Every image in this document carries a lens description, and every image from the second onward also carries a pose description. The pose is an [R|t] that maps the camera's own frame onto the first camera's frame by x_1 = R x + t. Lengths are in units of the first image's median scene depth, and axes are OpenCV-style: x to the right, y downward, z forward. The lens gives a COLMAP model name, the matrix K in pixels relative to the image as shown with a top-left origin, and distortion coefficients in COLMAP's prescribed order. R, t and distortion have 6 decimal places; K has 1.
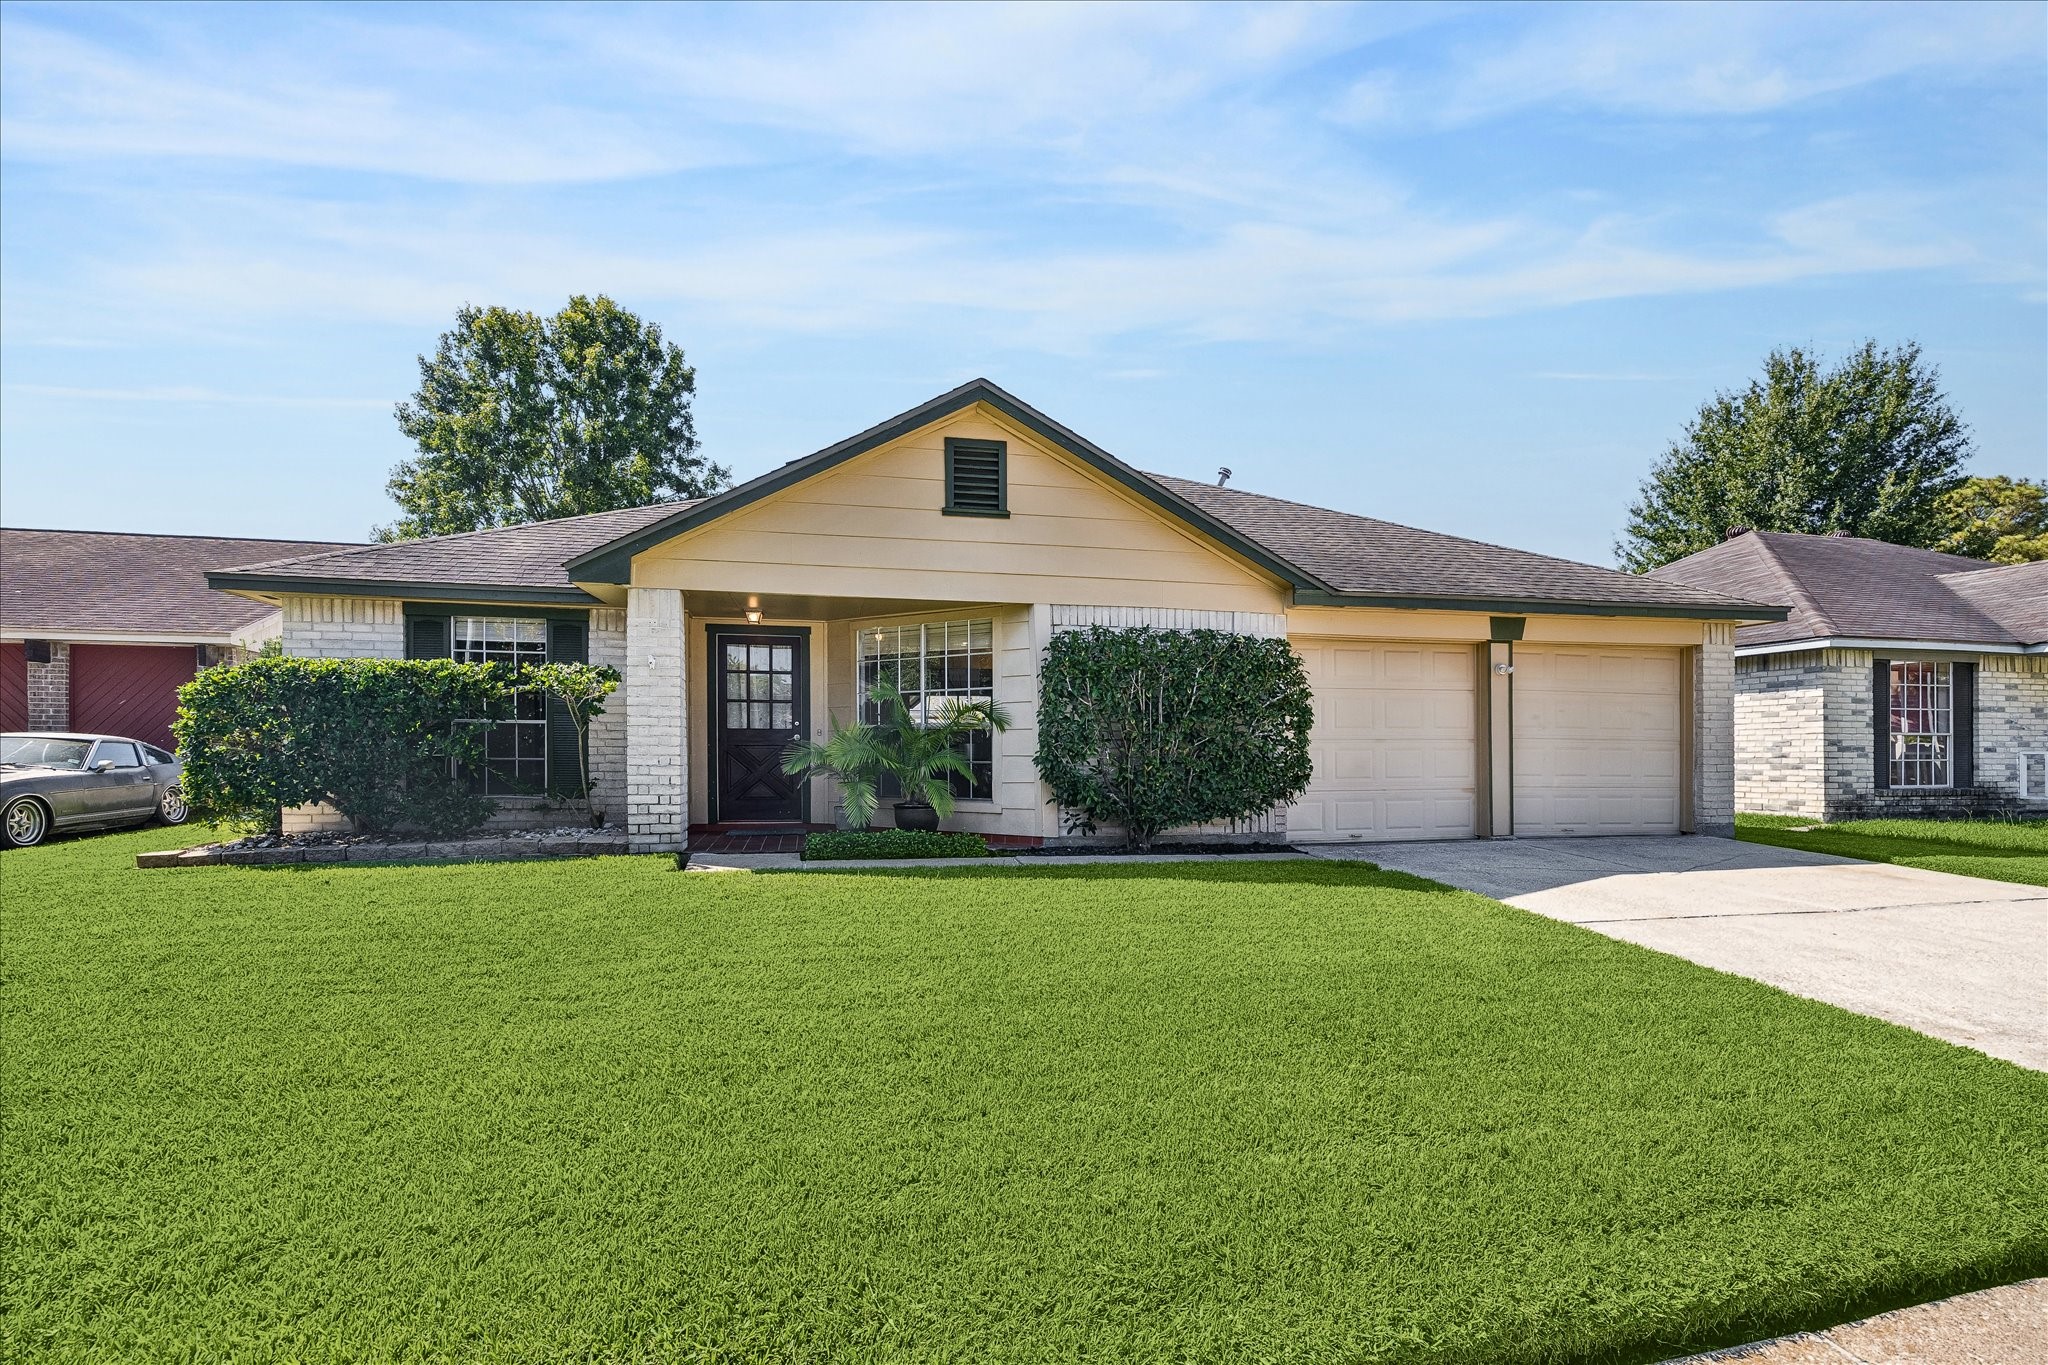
lens RADIAL K [[788.7, 0, 1061.6], [0, 788.7, 757.0], [0, 0, 1]] dist [-0.001992, -0.000175]
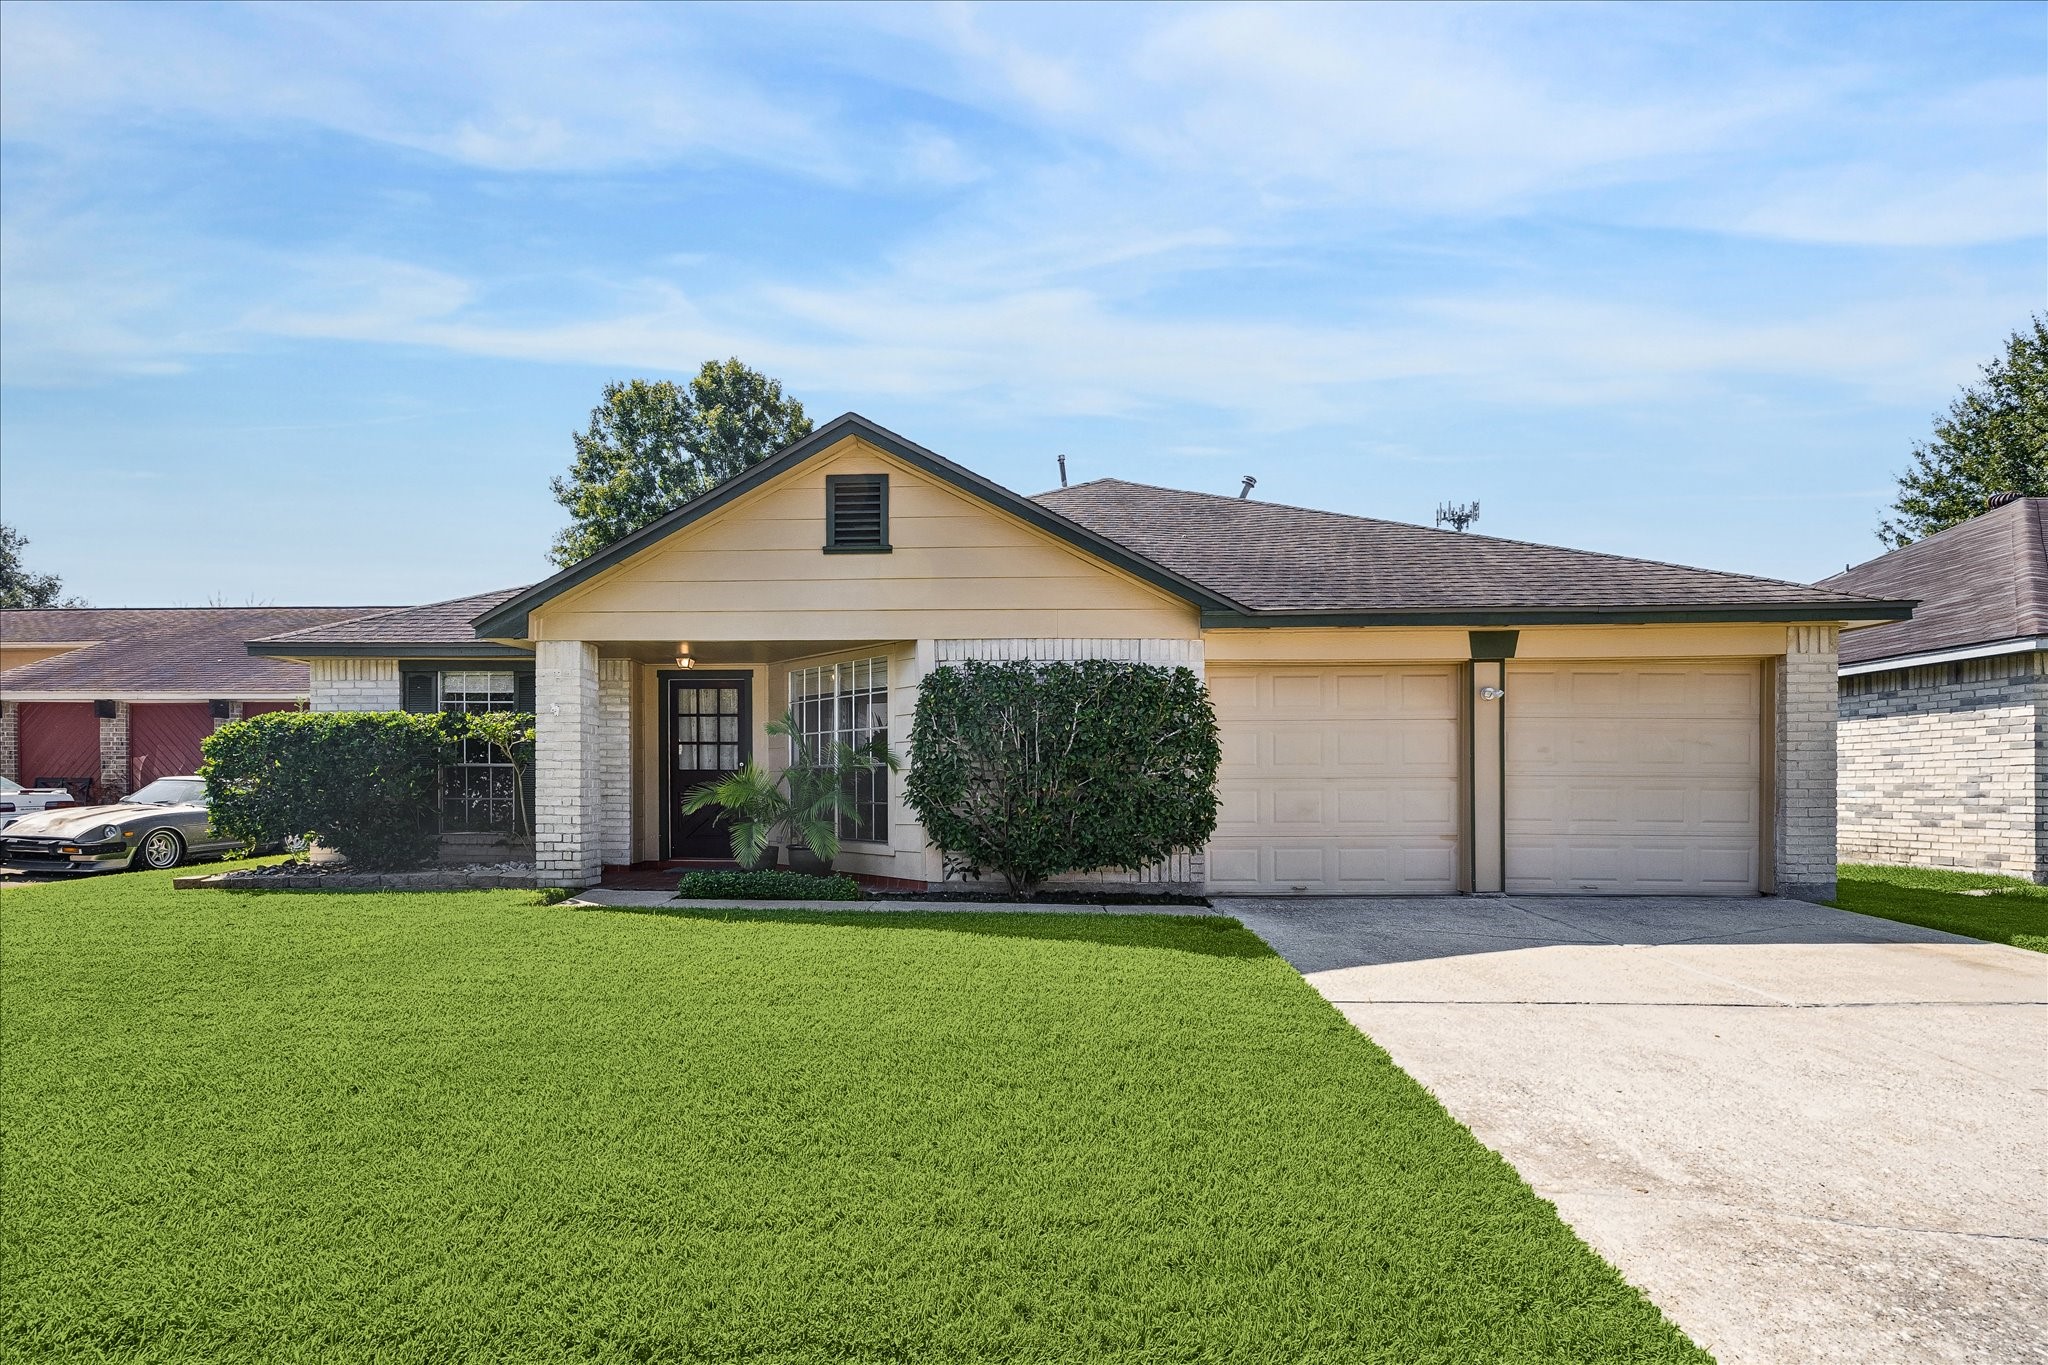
lens RADIAL K [[818.3, 0, 1030.0], [0, 818.3, 793.8], [0, 0, 1]] dist [-0.001032, -0.000029]
pose [[0.975829, 0.000281, -0.218536, 0.299267], [0.000311, 0.999996, 0.002676, -0.007473], [0.218536, -0.002679, 0.975825, 0.047509]]
